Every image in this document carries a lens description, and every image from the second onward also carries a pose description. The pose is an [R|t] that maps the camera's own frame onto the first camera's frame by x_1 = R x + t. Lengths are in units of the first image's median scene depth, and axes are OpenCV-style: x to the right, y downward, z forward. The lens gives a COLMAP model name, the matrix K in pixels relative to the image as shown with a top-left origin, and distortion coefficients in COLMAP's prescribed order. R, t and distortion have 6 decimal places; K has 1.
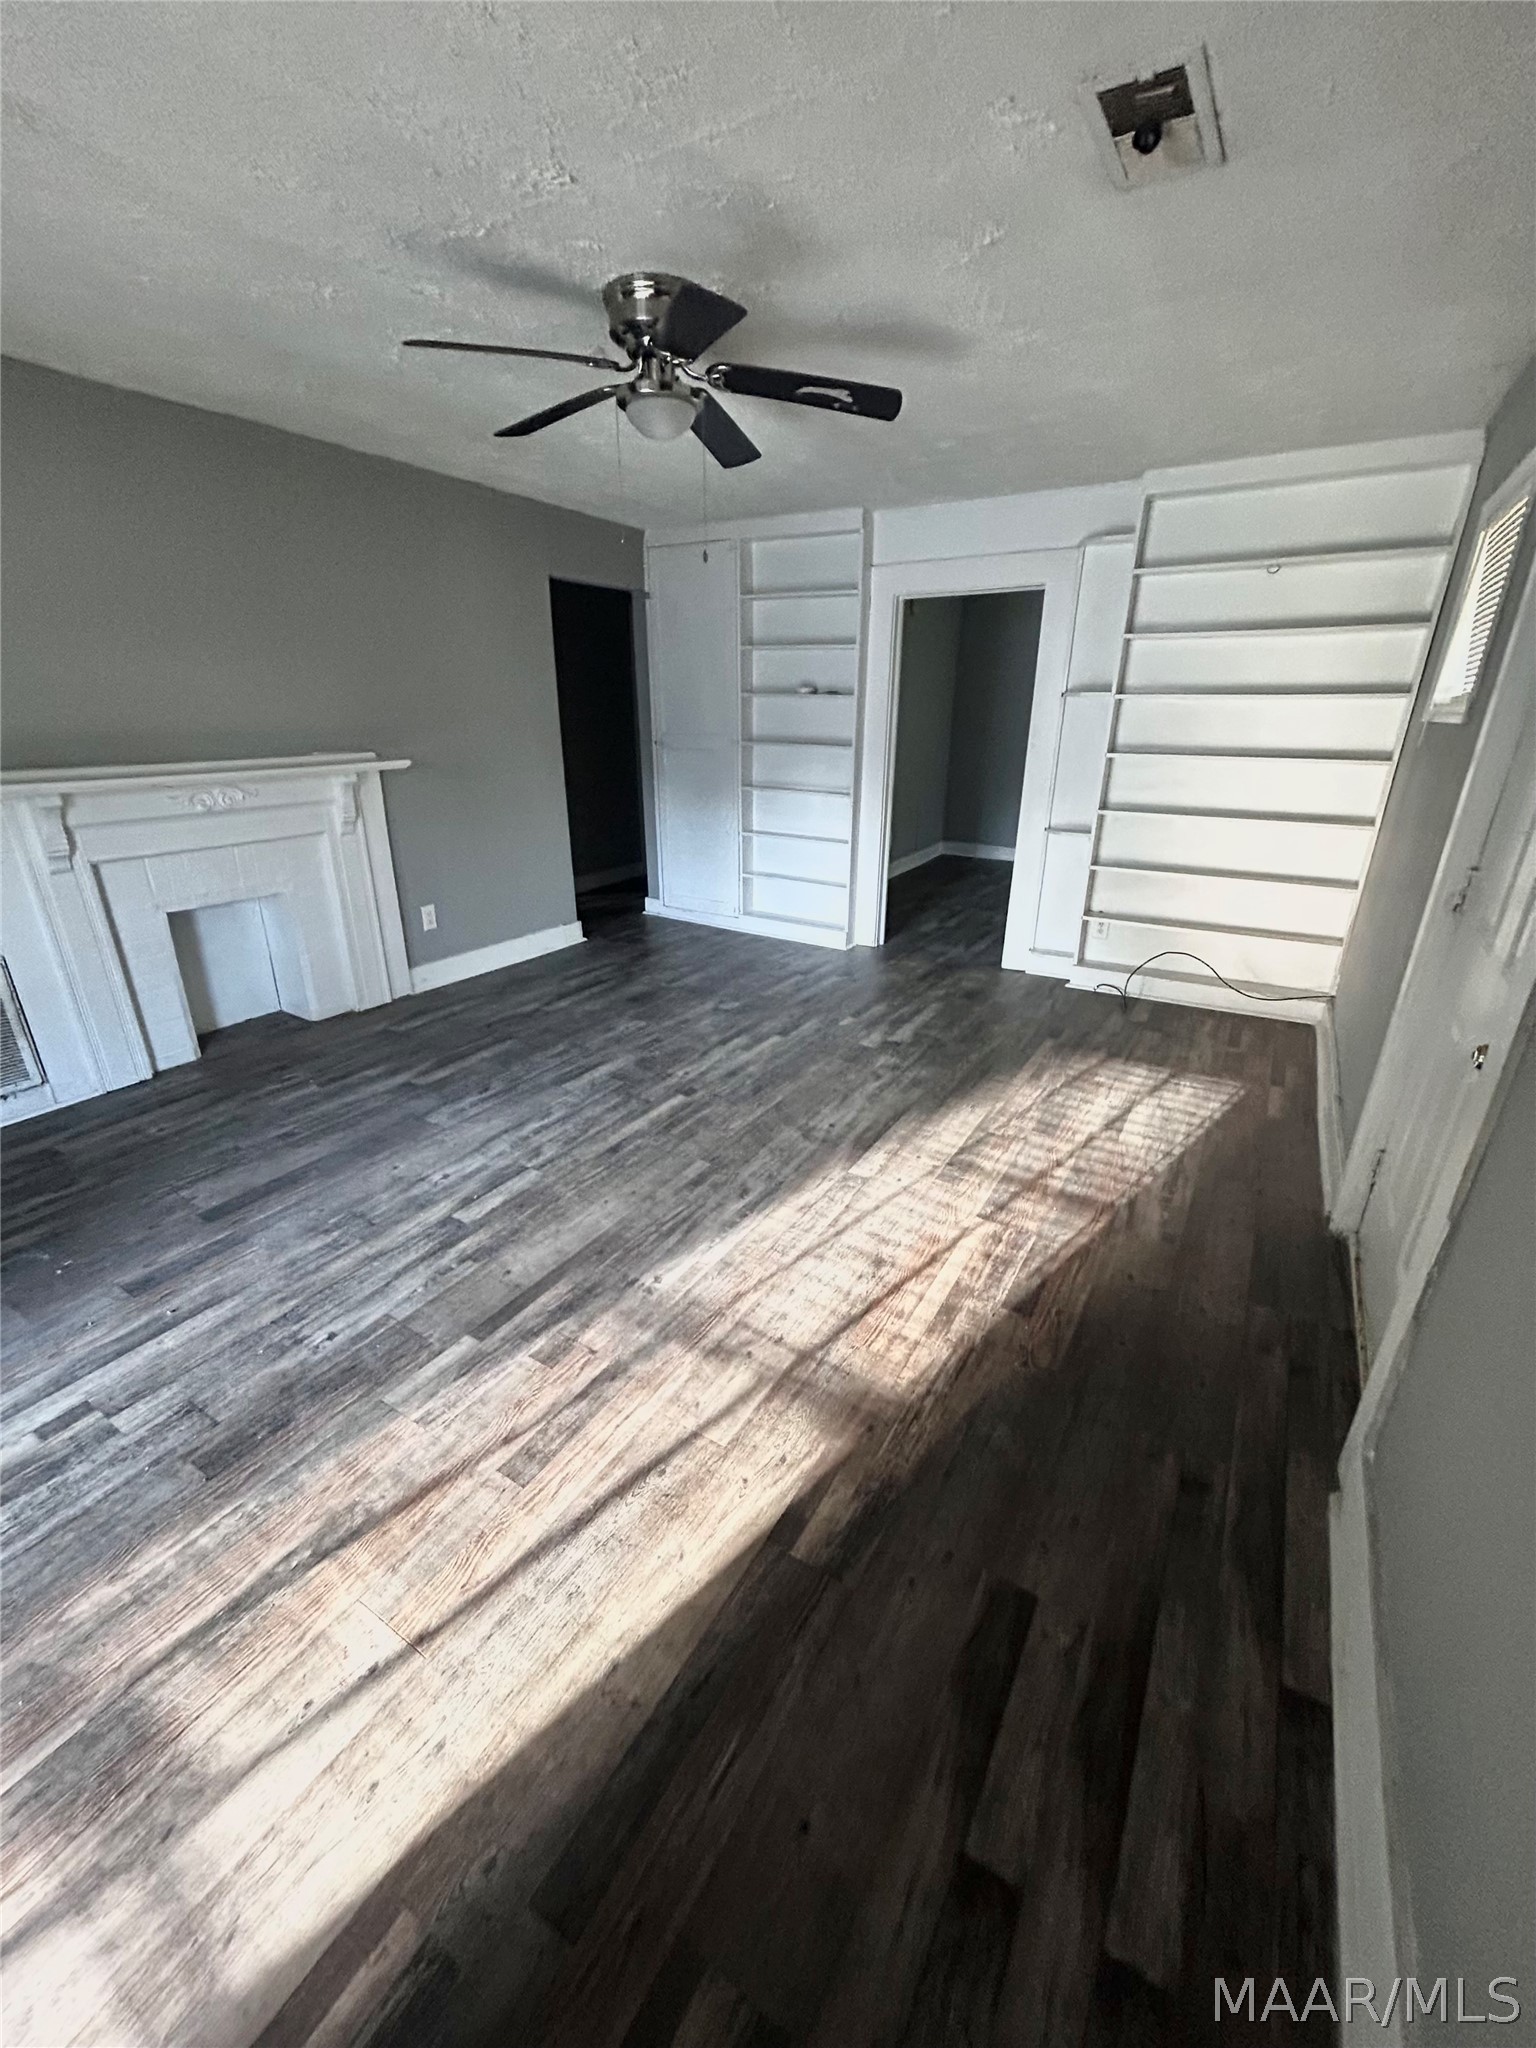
lens RADIAL K [[826.5, 0, 766.4], [0, 826.5, 1025.7], [0, 0, 1]] dist [0.010509, -0.000669]
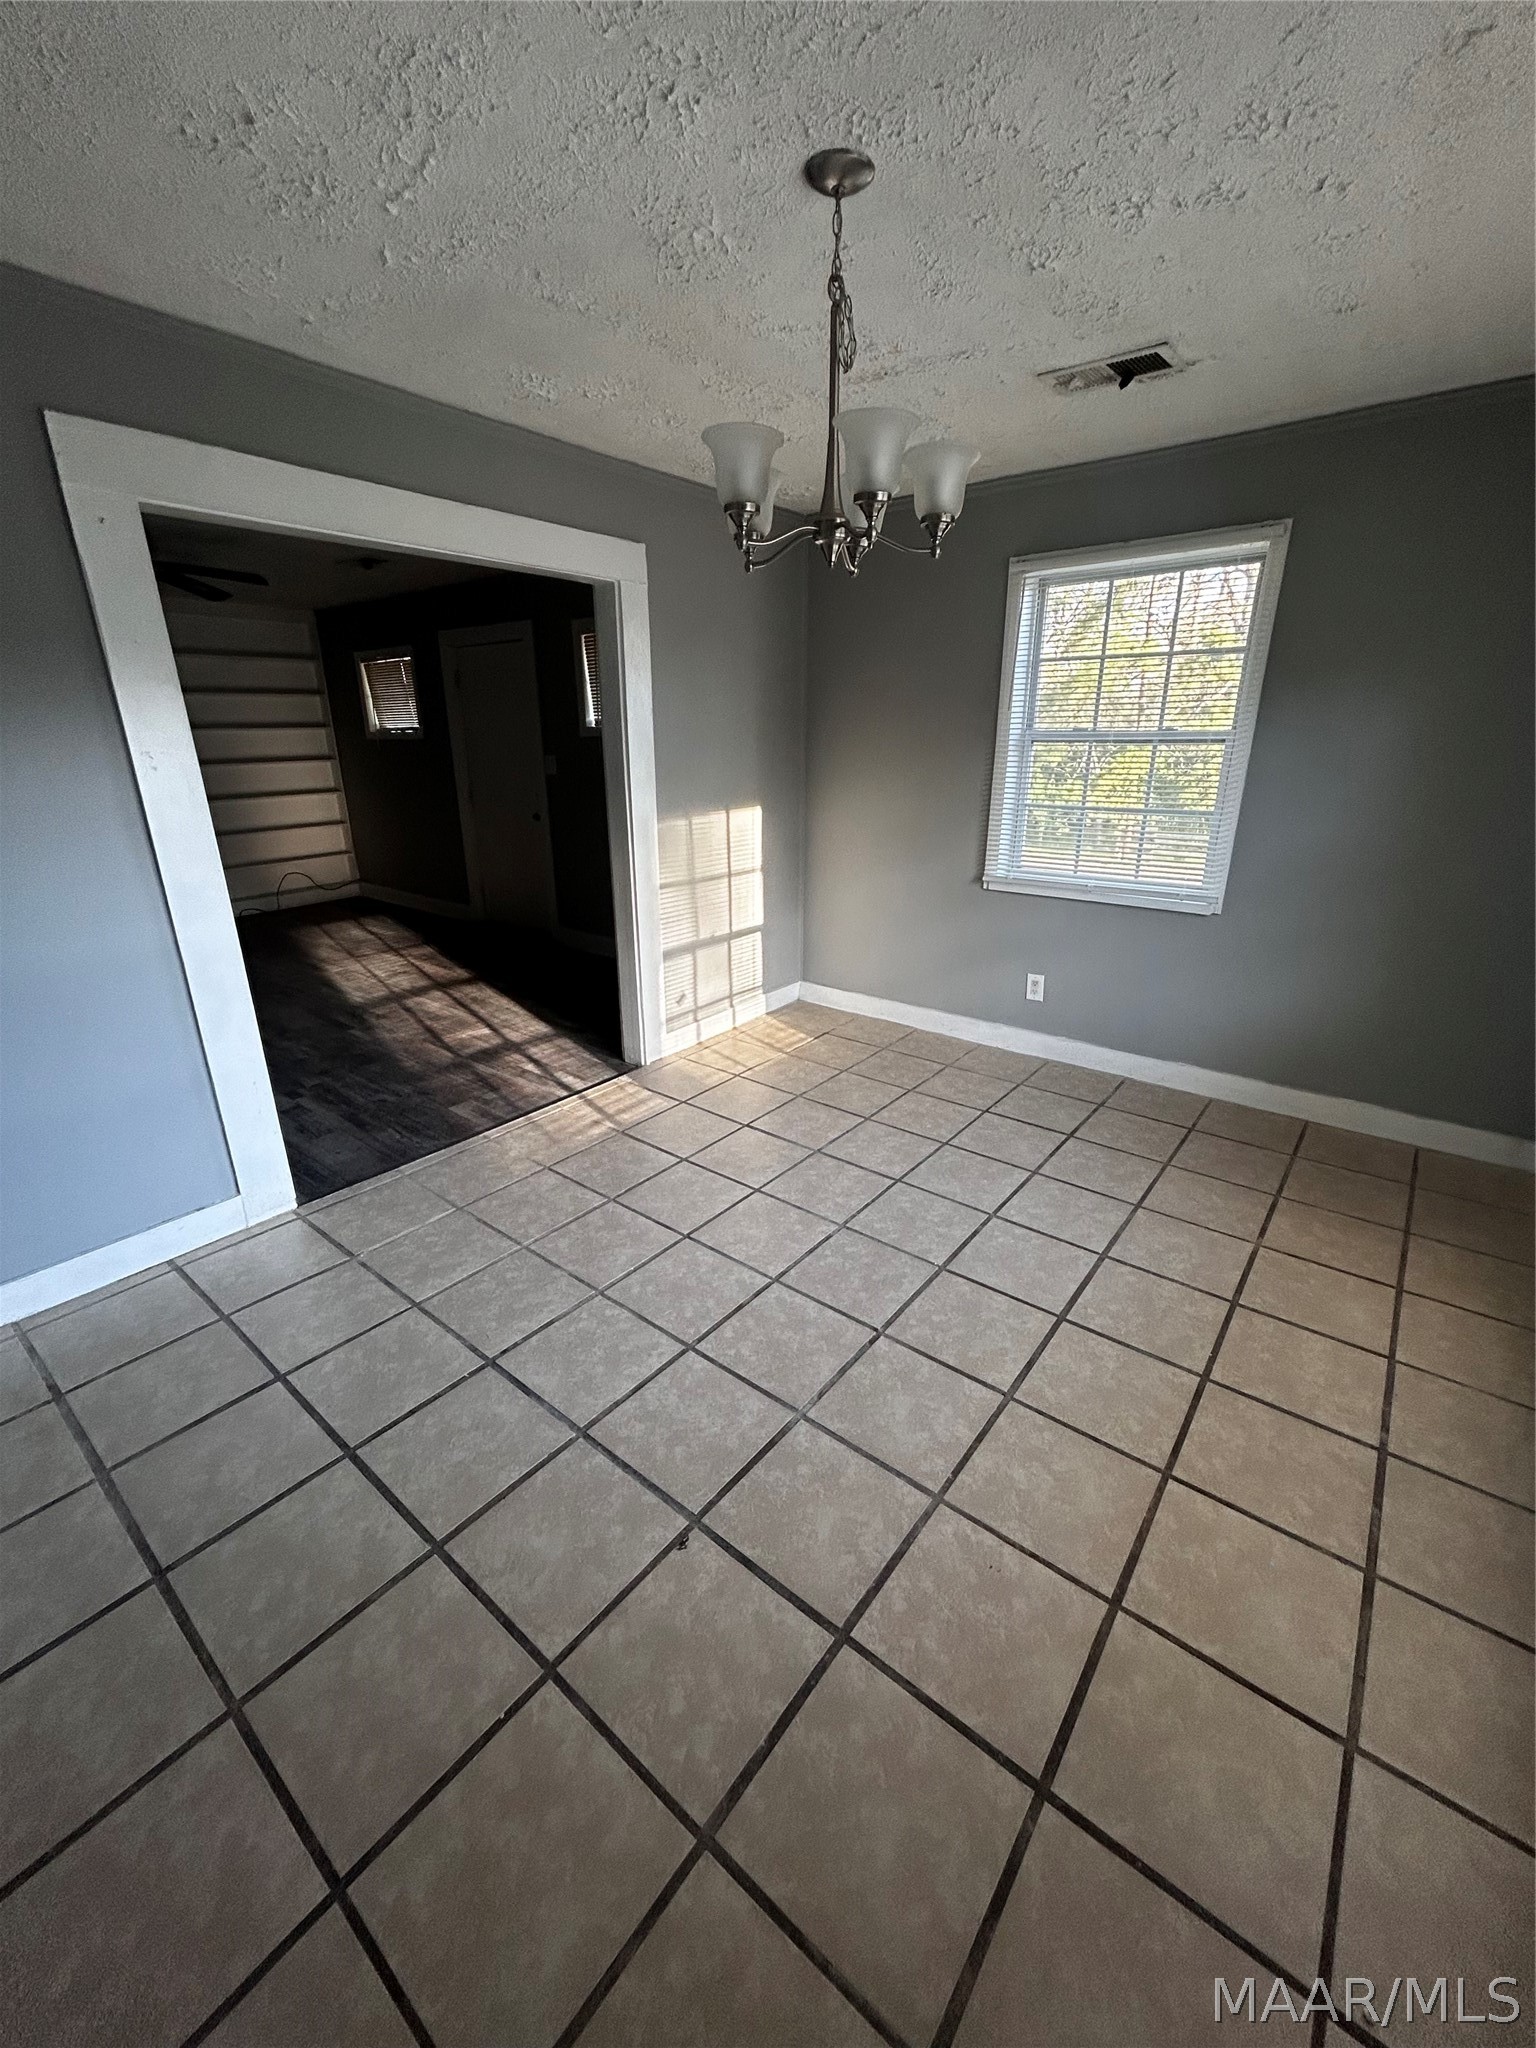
lens RADIAL K [[826.5, 0, 768.3], [0, 826.5, 1014.9], [0, 0, 1]] dist [0.010509, -0.000669]
pose [[0.125669, -0.331025, 0.935217, -1.459381], [0.371105, 0.889937, 0.265131, 0.116719], [-0.920048, 0.313744, 0.234682, -0.336406]]
